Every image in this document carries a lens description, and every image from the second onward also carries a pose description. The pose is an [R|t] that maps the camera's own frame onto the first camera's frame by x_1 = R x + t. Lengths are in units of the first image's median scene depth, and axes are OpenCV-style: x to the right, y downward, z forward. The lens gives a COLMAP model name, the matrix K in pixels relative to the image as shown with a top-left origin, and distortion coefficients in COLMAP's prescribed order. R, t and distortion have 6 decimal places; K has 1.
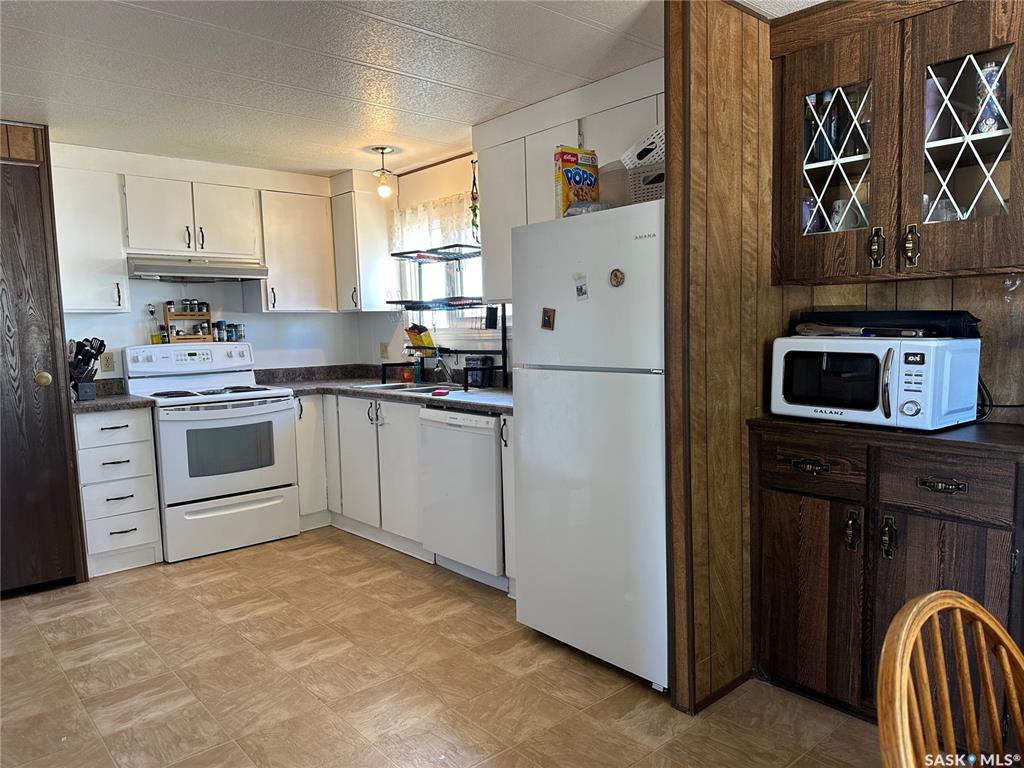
lens RADIAL K [[719.5, 0, 516.3], [0, 719.5, 387.9], [0, 0, 1]] dist [0.048046, -0.058158]
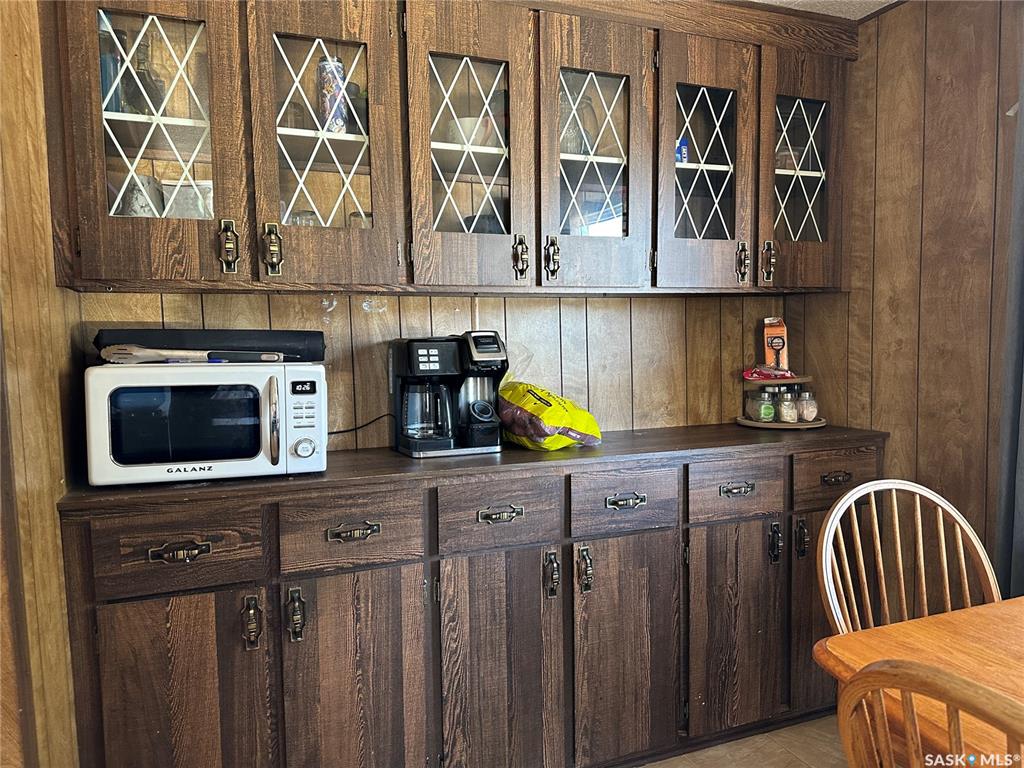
lens RADIAL K [[733.8, 0, 504.6], [0, 733.8, 386.5], [0, 0, 1]] dist [0.030218, -0.031168]
pose [[0.331969, -0.051275, 0.941896, -0.138752], [0.091874, 0.995532, 0.021814, -0.033926], [-0.938805, 0.079294, 0.335197, 0.445769]]
